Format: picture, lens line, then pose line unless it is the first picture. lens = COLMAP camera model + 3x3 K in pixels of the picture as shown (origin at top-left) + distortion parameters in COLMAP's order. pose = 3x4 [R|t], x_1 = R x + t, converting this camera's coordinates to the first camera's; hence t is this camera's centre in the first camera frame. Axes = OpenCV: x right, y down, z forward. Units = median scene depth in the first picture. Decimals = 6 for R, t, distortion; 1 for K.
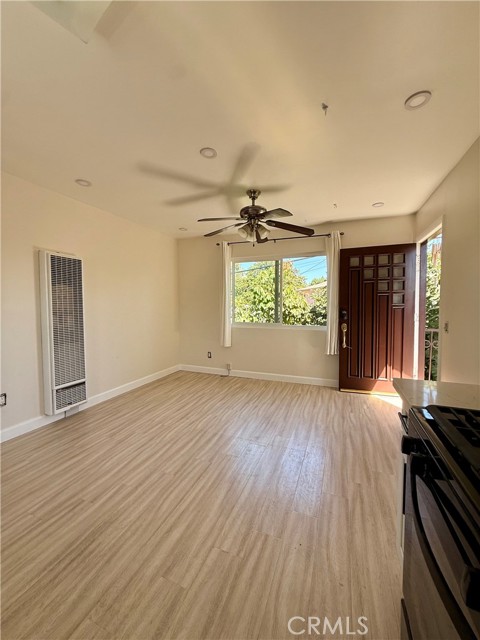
lens RADIAL K [[254.7, 0, 241.8], [0, 254.7, 319.8], [0, 0, 1]] dist [0.000733, -0.000077]
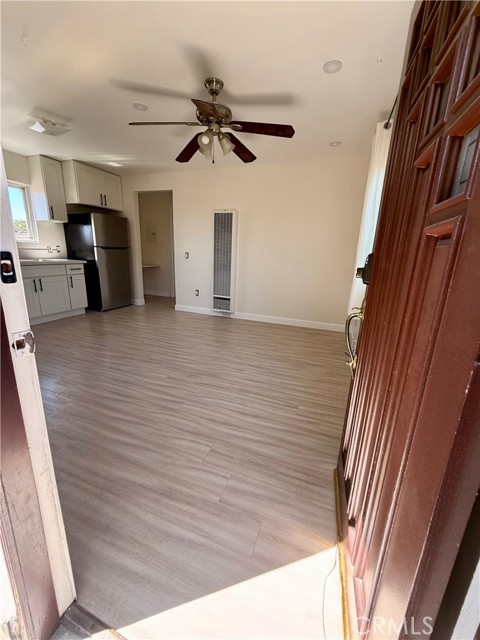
lens RADIAL K [[254.7, 0, 241.8], [0, 254.7, 319.8], [0, 0, 1]] dist [0.000733, -0.000077]
pose [[0.014268, 0.261776, -0.965023, 1.124086], [-0.098484, 0.960797, 0.259173, -0.044688], [0.995036, 0.091342, 0.039490, 1.319737]]
